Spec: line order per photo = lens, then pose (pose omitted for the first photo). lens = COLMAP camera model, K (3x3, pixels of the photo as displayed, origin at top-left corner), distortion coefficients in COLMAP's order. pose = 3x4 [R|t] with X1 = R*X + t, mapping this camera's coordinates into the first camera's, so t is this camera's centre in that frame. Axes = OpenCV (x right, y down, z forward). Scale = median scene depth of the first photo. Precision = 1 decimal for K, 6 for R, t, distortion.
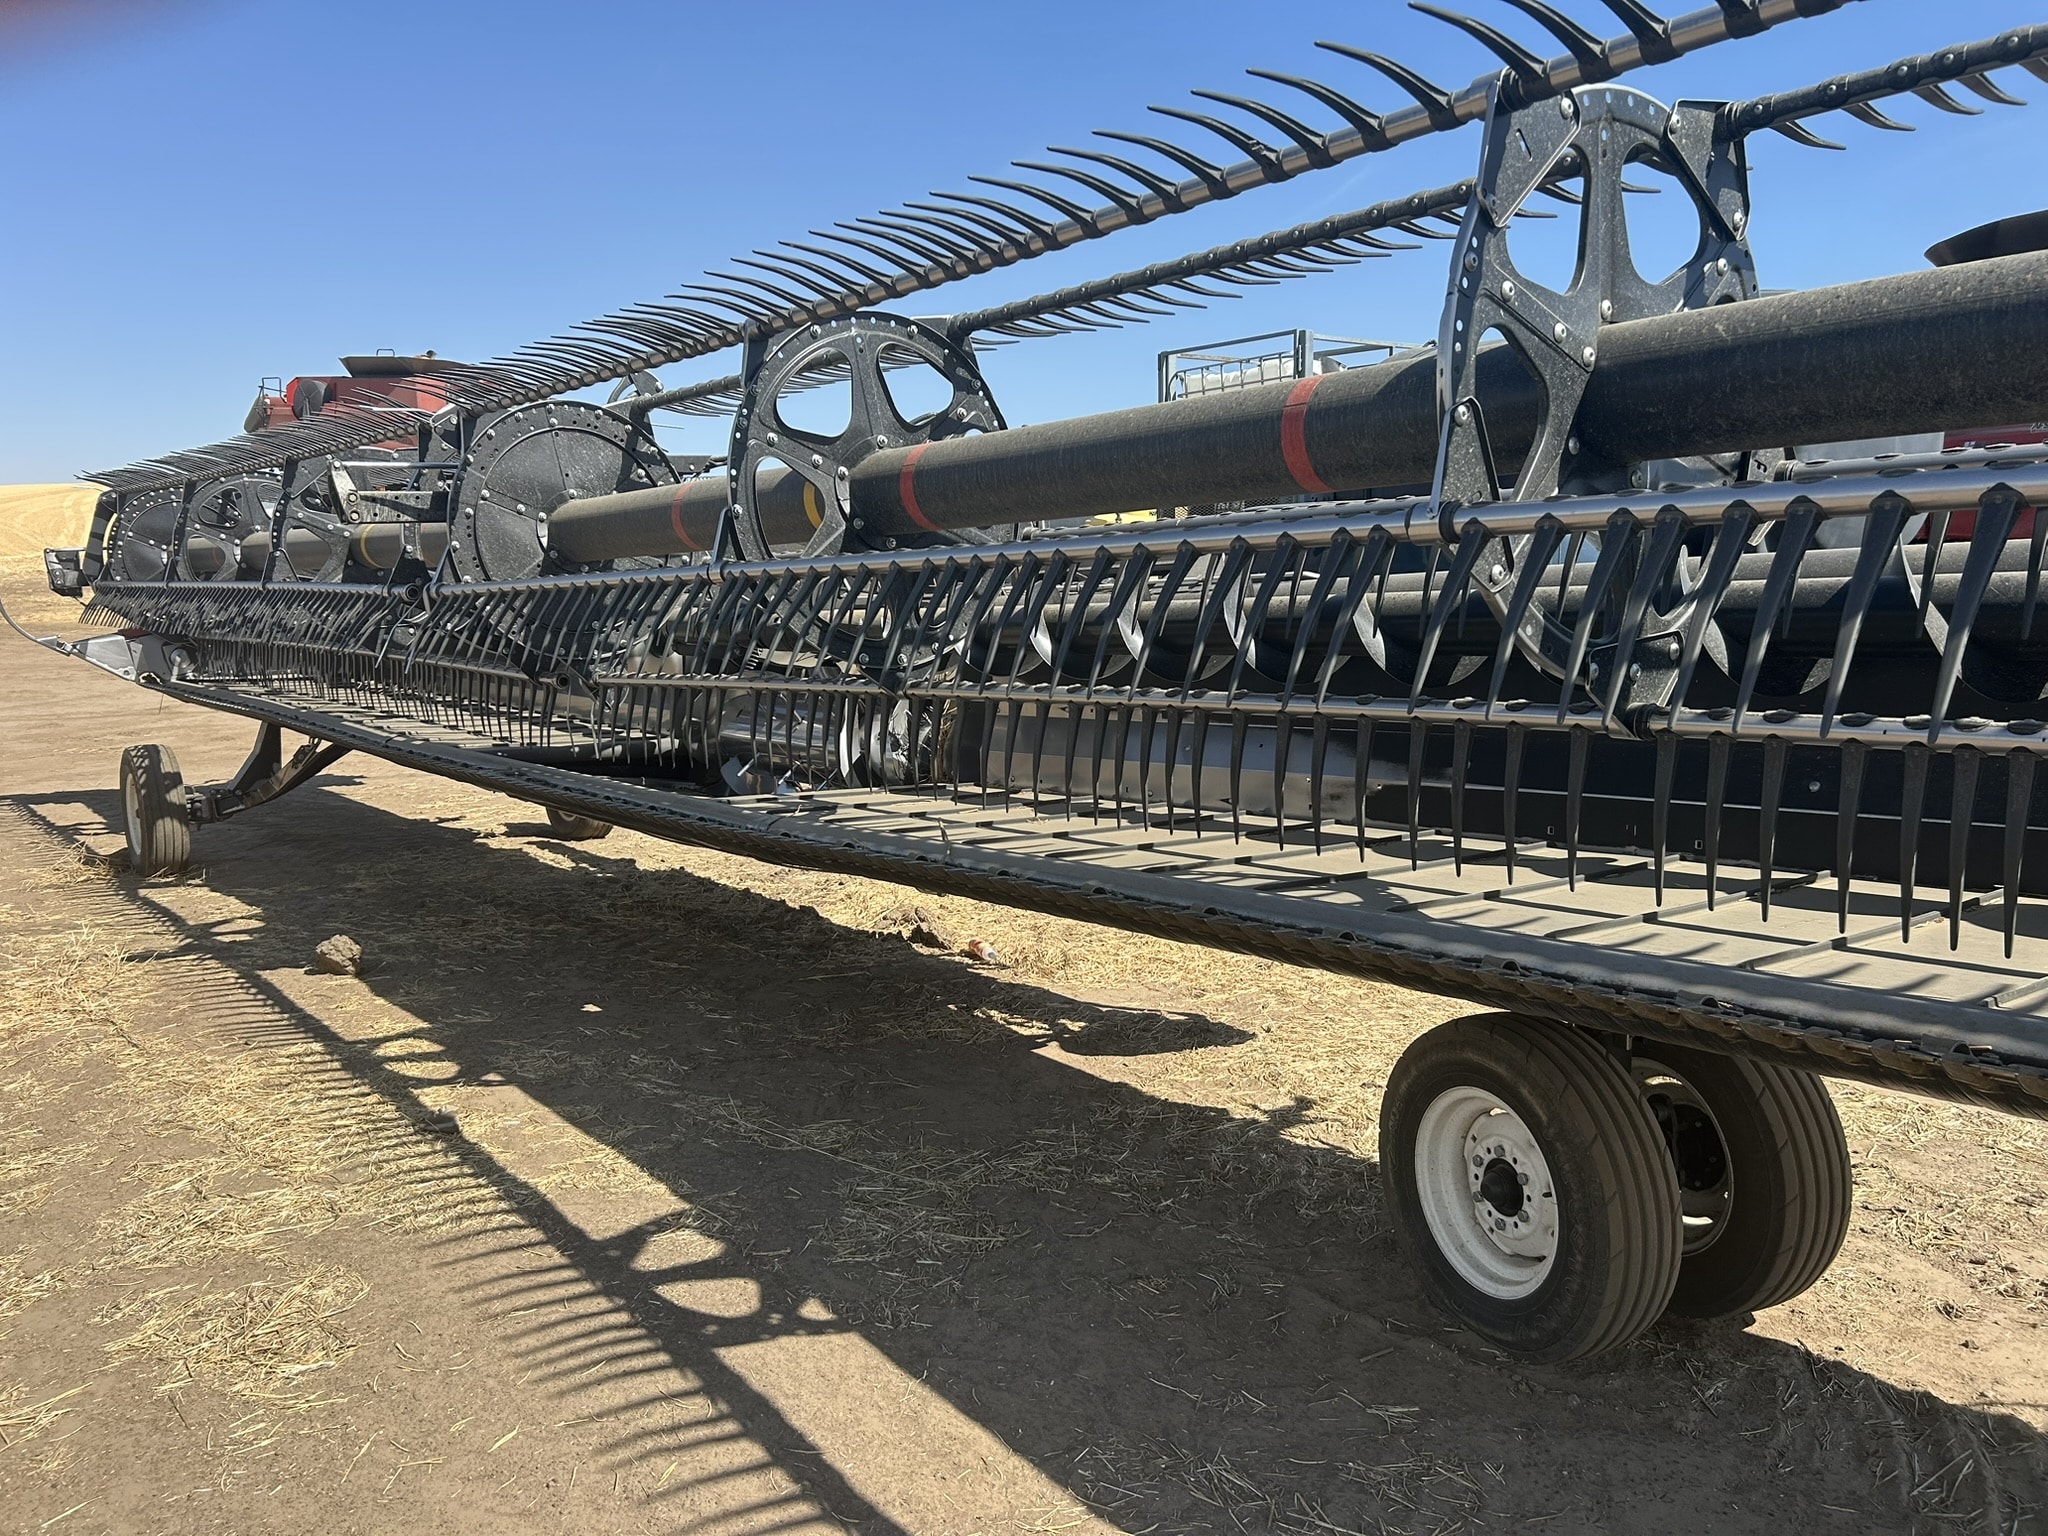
lens RADIAL K [[1533.3, 0, 1016.5], [0, 1533.3, 777.9], [0, 0, 1]] dist [0.049803, -0.049556]
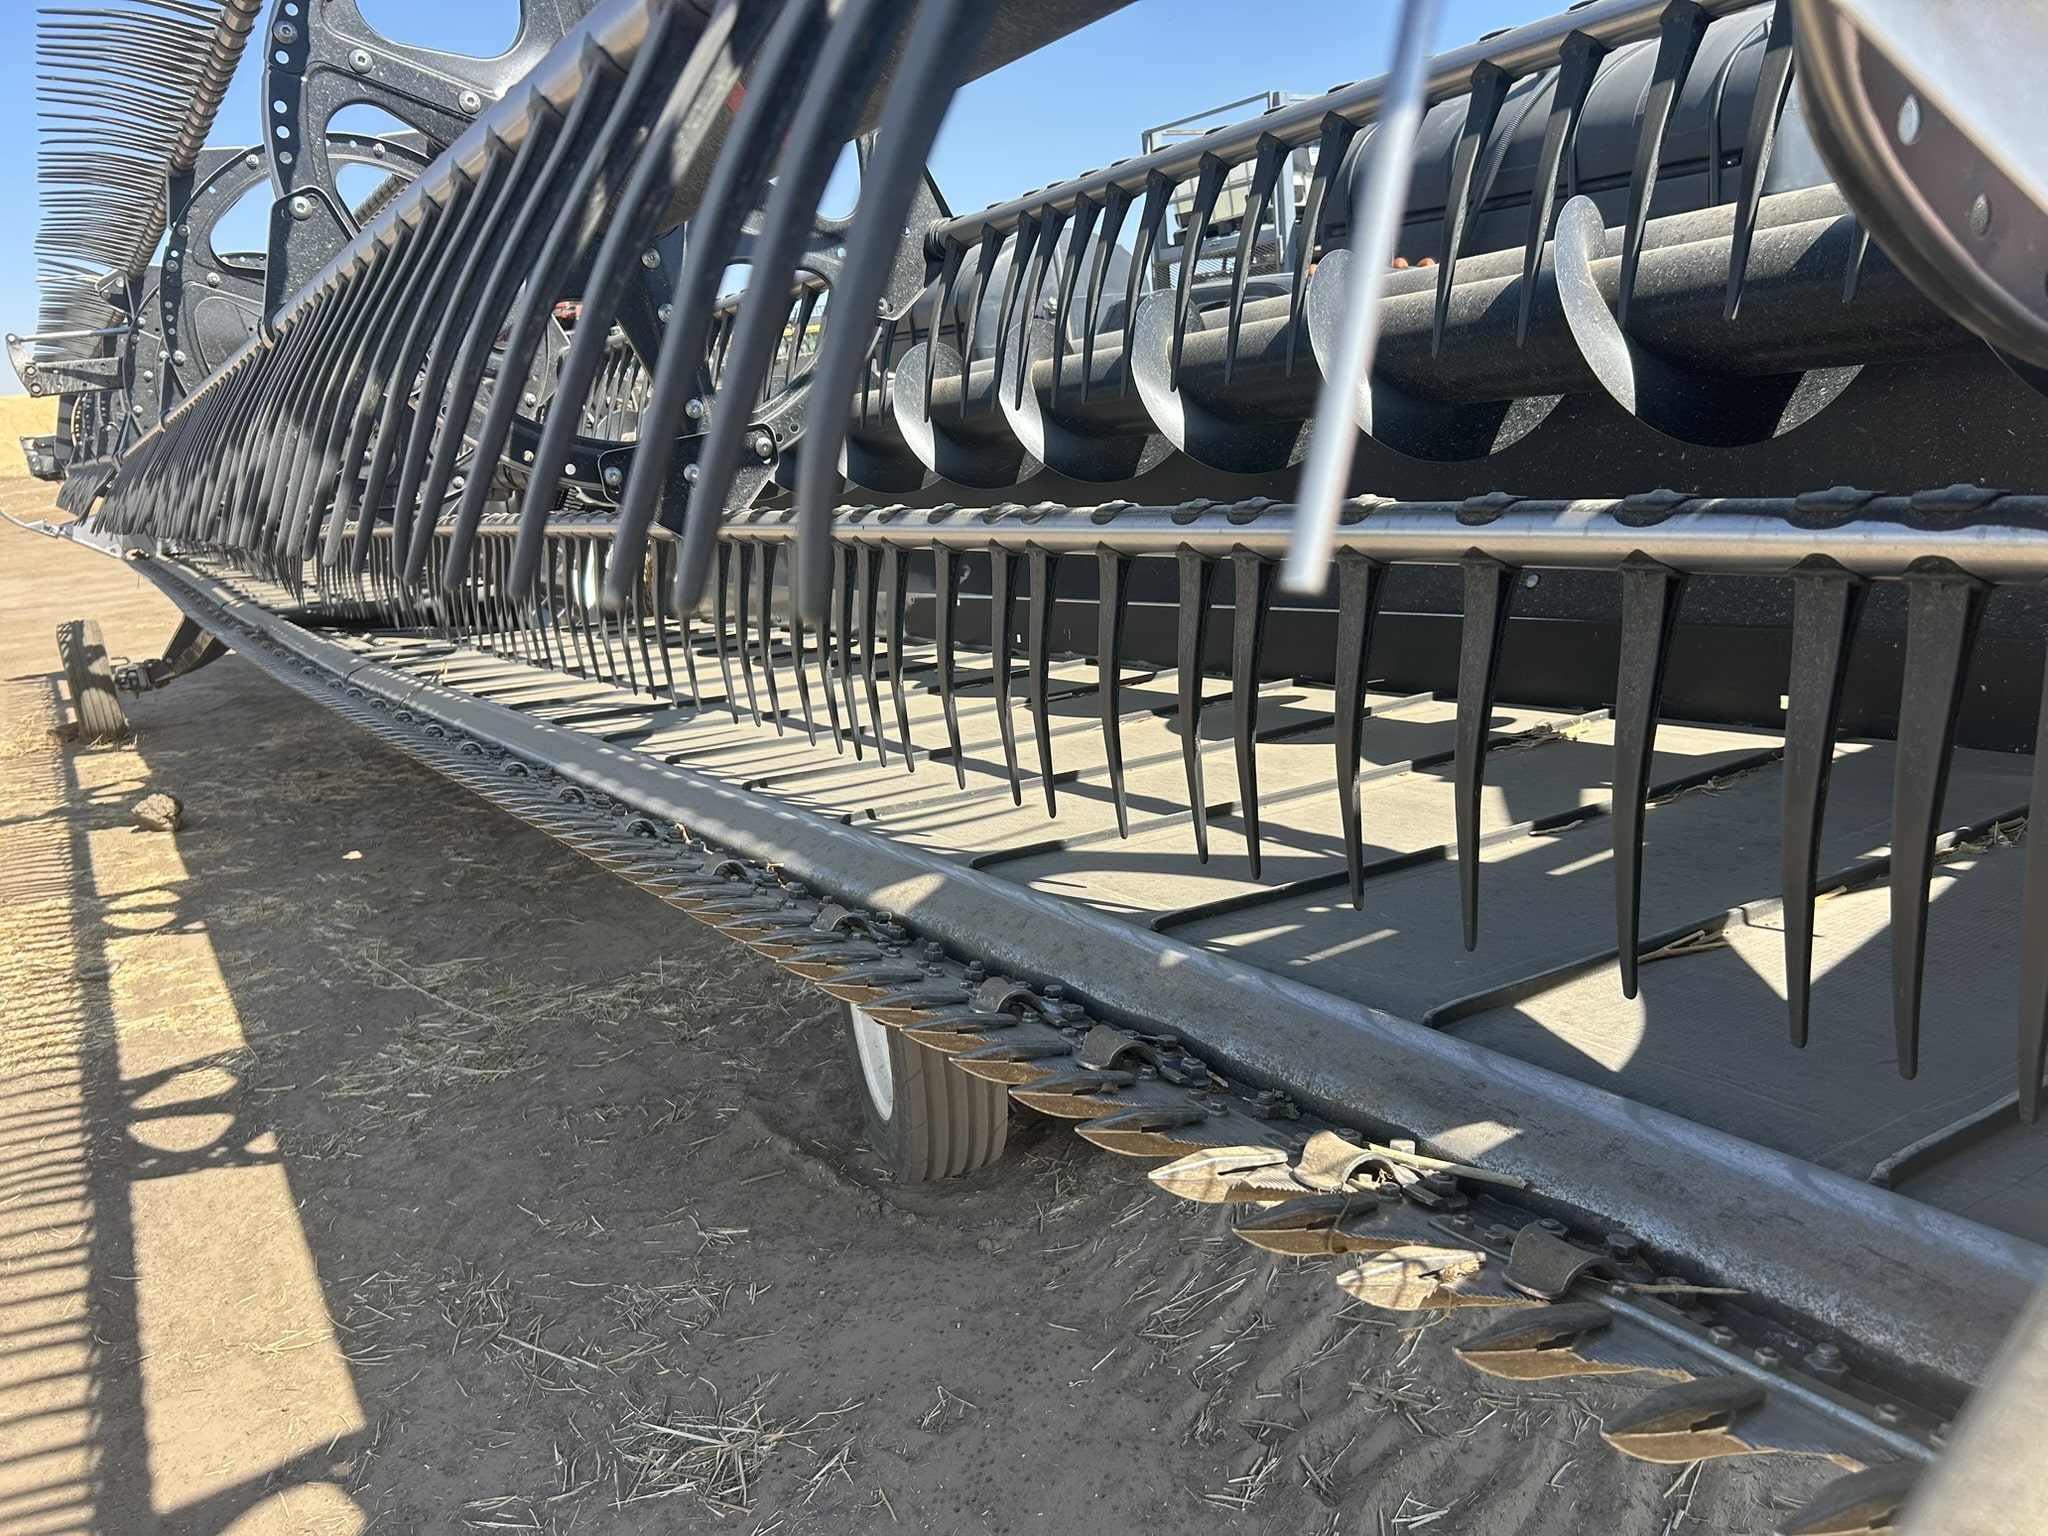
lens RADIAL K [[1533.3, 0, 1016.5], [0, 1533.3, 777.9], [0, 0, 1]] dist [0.049803, -0.049556]
pose [[0.989763, -0.045790, -0.135178, 0.334980], [0.061158, 0.991845, 0.111819, 0.009964], [0.128955, -0.118942, 0.984492, 0.043836]]
